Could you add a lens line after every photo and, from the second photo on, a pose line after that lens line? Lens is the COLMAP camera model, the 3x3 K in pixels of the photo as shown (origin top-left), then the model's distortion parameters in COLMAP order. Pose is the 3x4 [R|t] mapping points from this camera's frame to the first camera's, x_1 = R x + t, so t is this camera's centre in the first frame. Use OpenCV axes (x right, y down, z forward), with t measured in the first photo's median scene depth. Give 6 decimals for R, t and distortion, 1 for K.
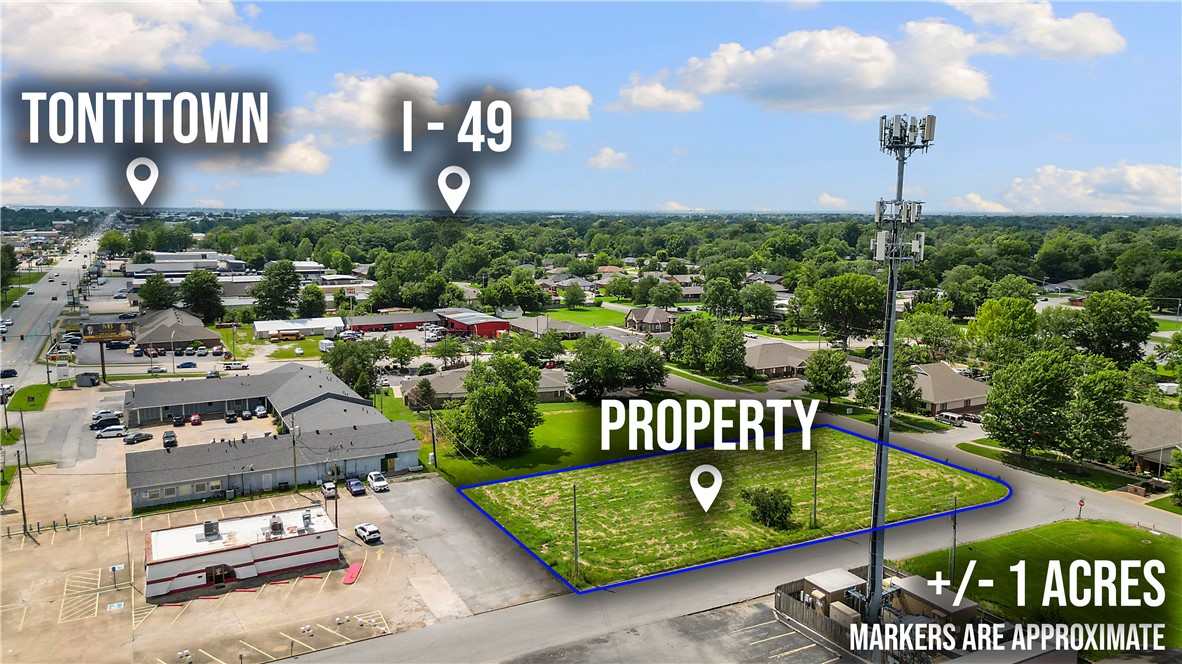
lens RADIAL K [[826.8, 0, 588.5], [0, 826.8, 331.5], [0, 0, 1]] dist [0.107775, -0.149999]
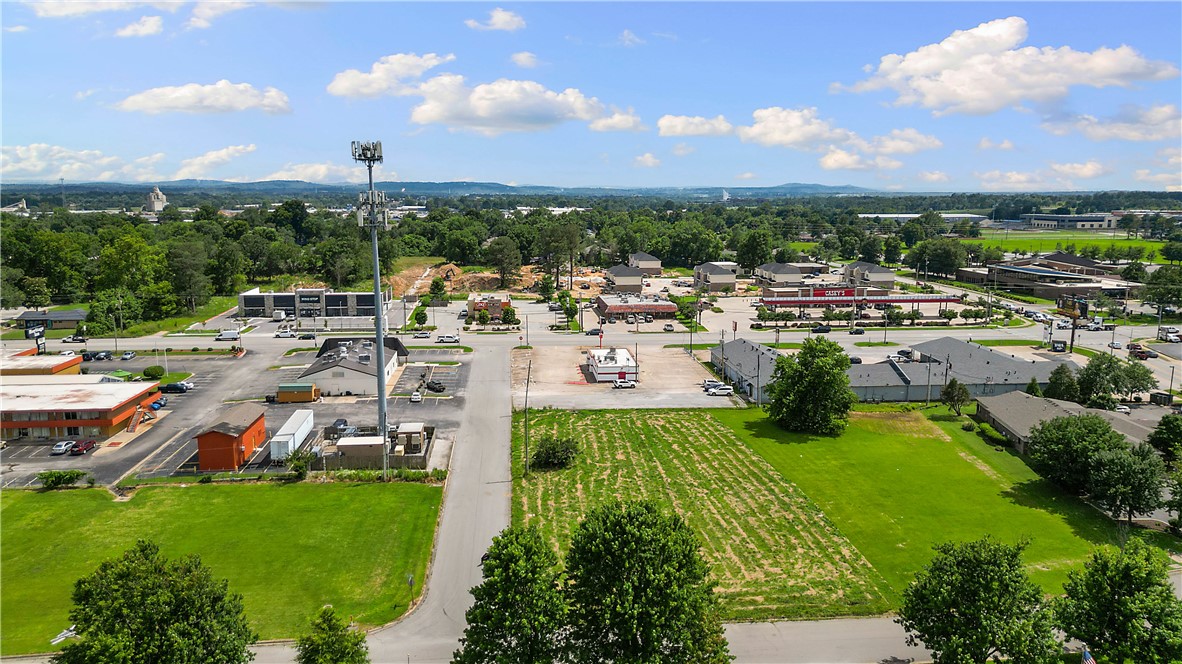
lens RADIAL K [[826.8, 0, 588.5], [0, 826.8, 331.5], [0, 0, 1]] dist [0.107775, -0.149999]
pose [[-0.389255, 0.148731, -0.909043, 1.053095], [-0.143018, 0.965152, 0.219152, -0.185452], [0.909959, 0.215316, -0.354419, 1.218489]]
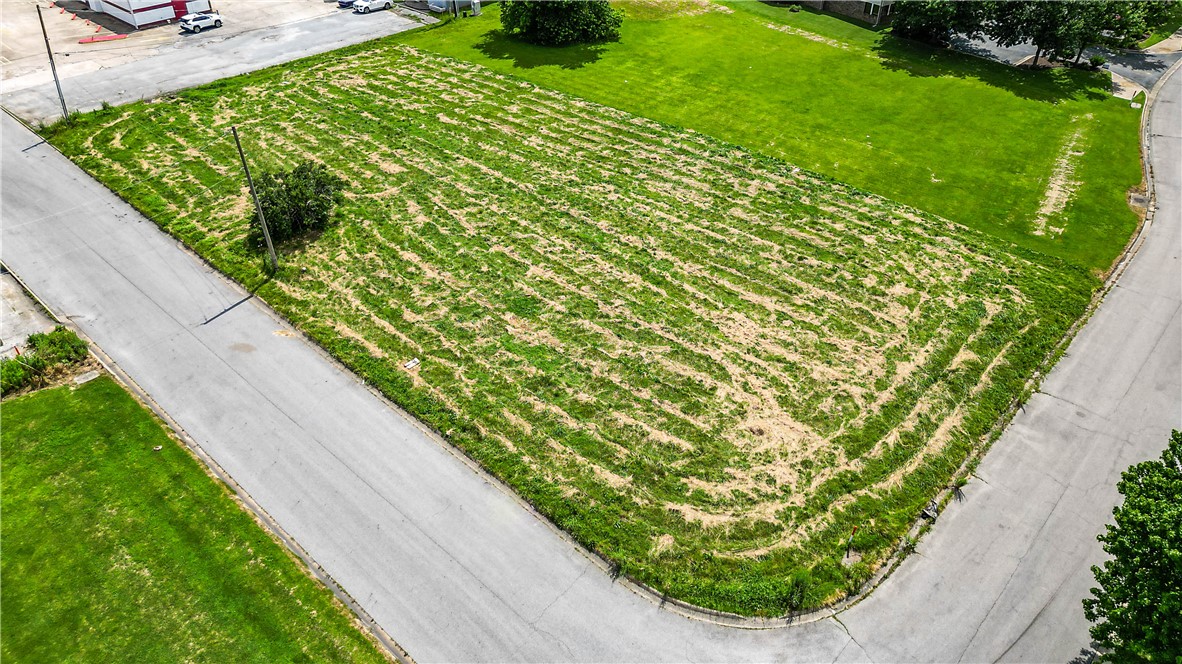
lens RADIAL K [[827.6, 0, 591.0], [0, 827.6, 332.0], [0, 0, 1]] dist [0.072117, -0.074671]
pose [[0.327290, 0.558923, -0.761896, 0.636293], [-0.140436, 0.826122, 0.545711, -0.039200], [0.934430, -0.071608, 0.348875, 0.847271]]
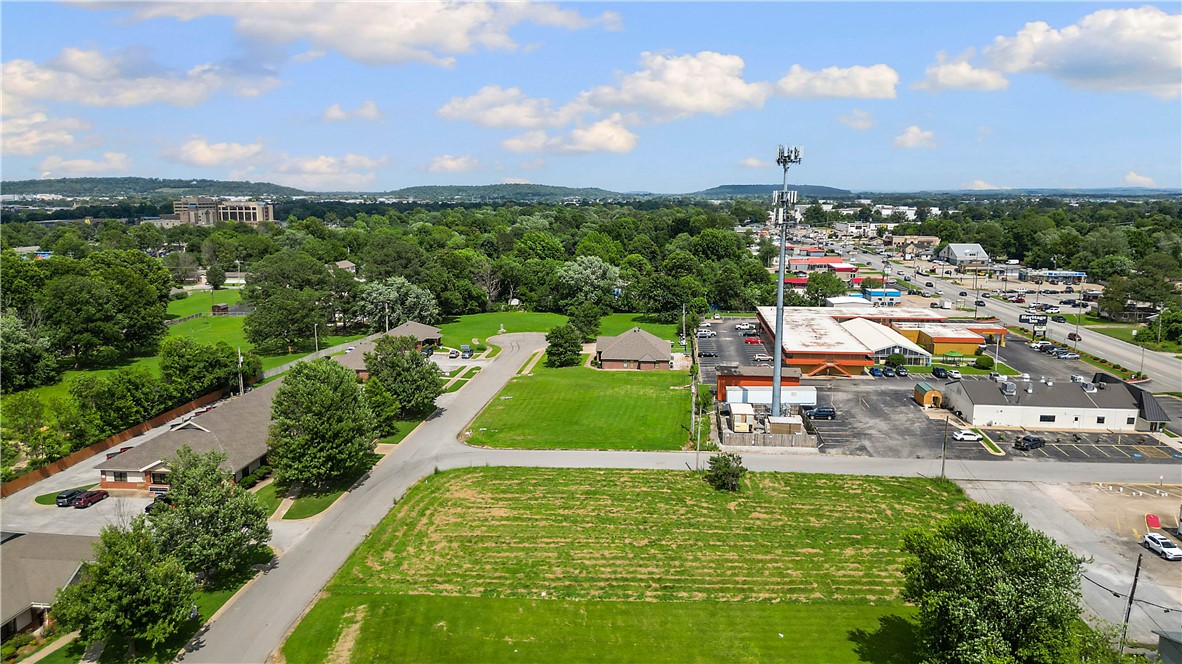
lens RADIAL K [[826.8, 0, 588.5], [0, 826.8, 331.5], [0, 0, 1]] dist [0.107775, -0.149999]
pose [[-0.826520, -0.101549, 0.553672, -0.185712], [0.078131, 0.953377, 0.291494, -0.252424], [-0.557459, 0.284184, -0.780051, 1.627118]]
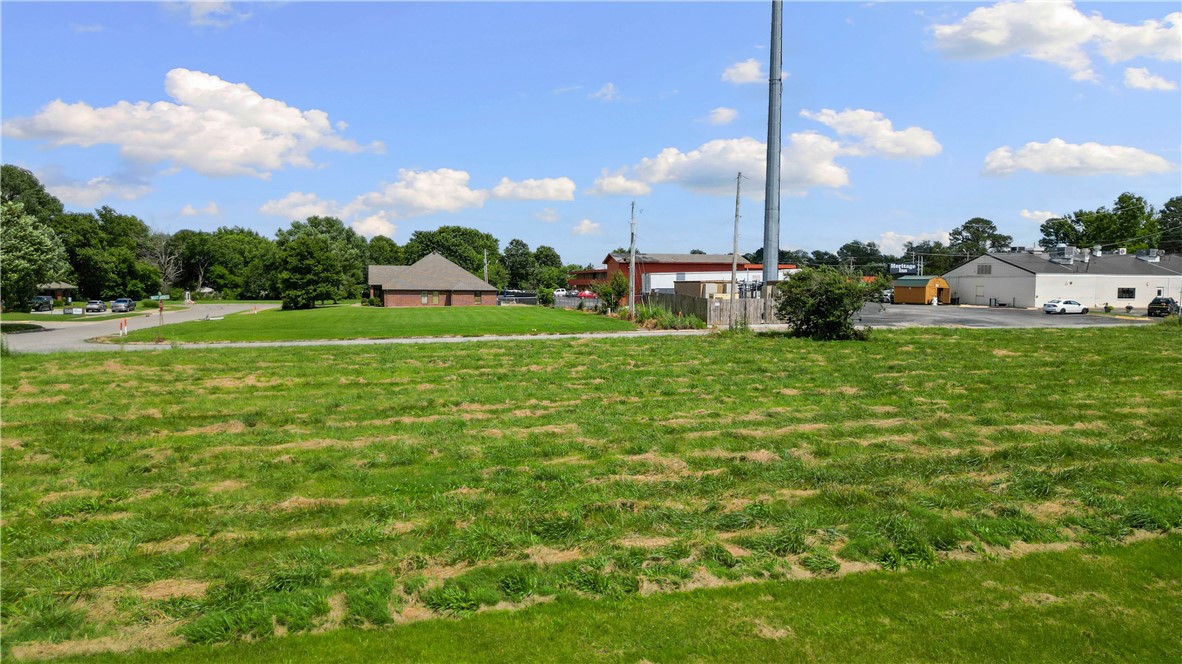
lens RADIAL K [[826.8, 0, 588.5], [0, 826.8, 331.5], [0, 0, 1]] dist [0.107775, -0.149999]
pose [[-0.970219, -0.028029, 0.240603, 0.199100], [0.021558, 0.979350, 0.201022, 0.112480], [-0.241269, 0.200222, -0.949579, 1.254146]]
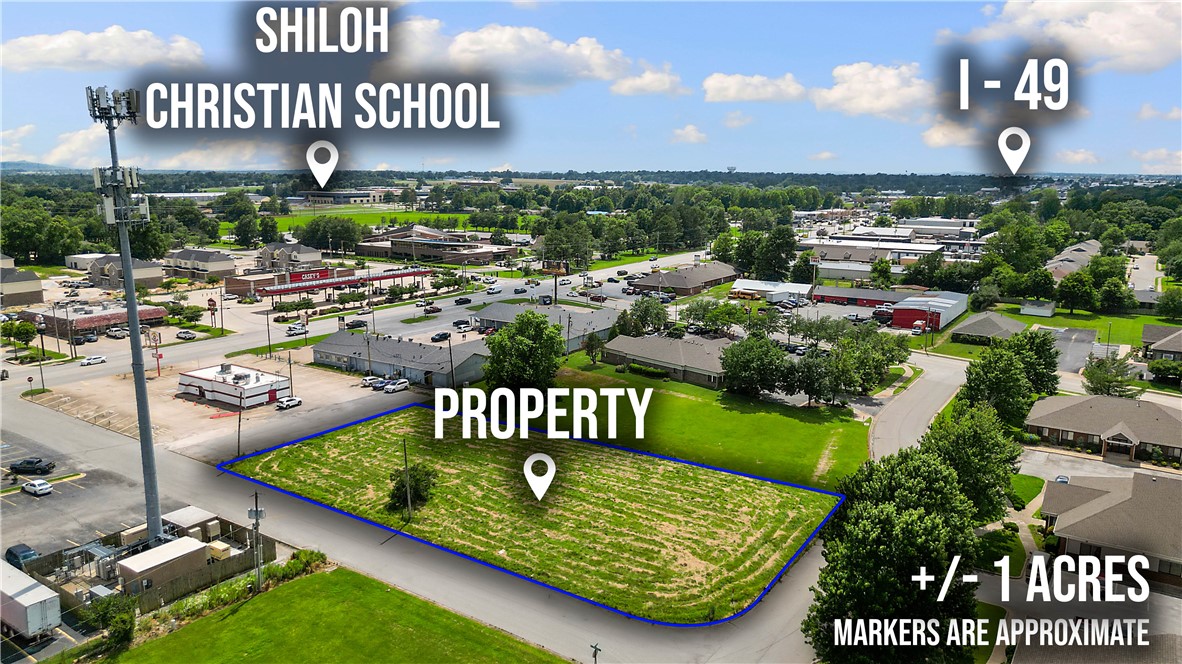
lens RADIAL K [[826.8, 0, 588.5], [0, 826.8, 331.5], [0, 0, 1]] dist [0.107775, -0.149999]
pose [[0.462780, 0.165347, -0.870916, 0.964748], [-0.132733, 0.984300, 0.116343, -0.091658], [0.876479, 0.061758, 0.477462, 0.608759]]
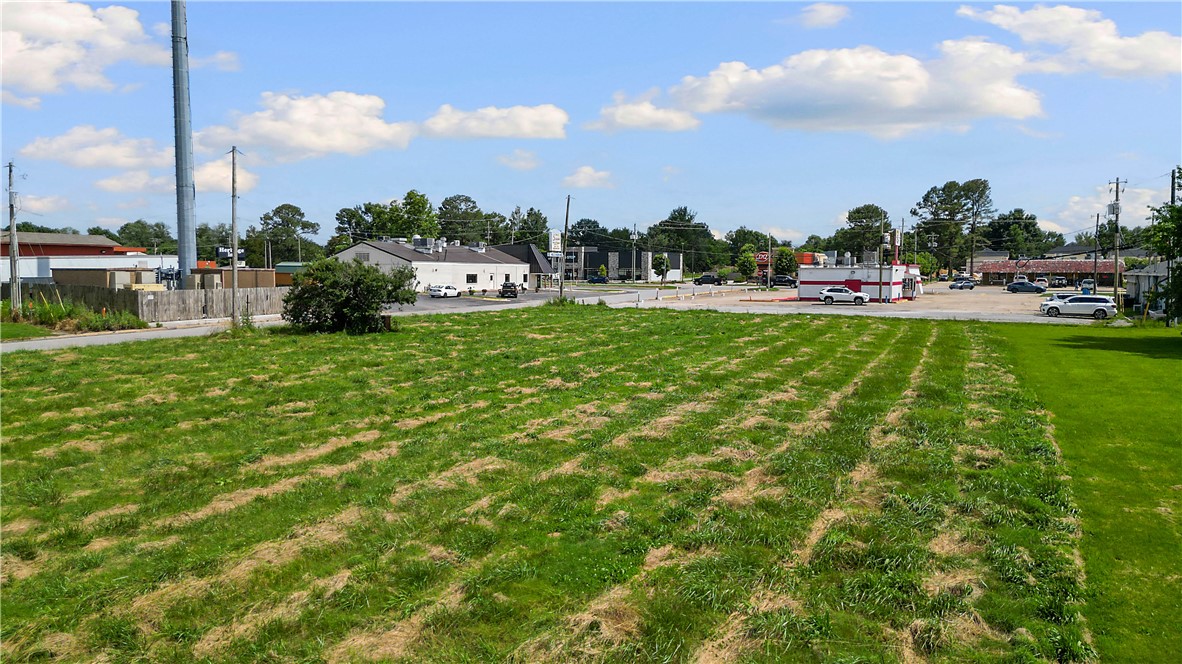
lens RADIAL K [[826.8, 0, 588.5], [0, 826.8, 331.5], [0, 0, 1]] dist [0.107775, -0.149999]
pose [[-0.833751, 0.029193, -0.551368, 0.301039], [-0.092002, 0.977295, 0.190867, 0.114873], [0.544421, 0.209862, -0.812135, 1.220009]]
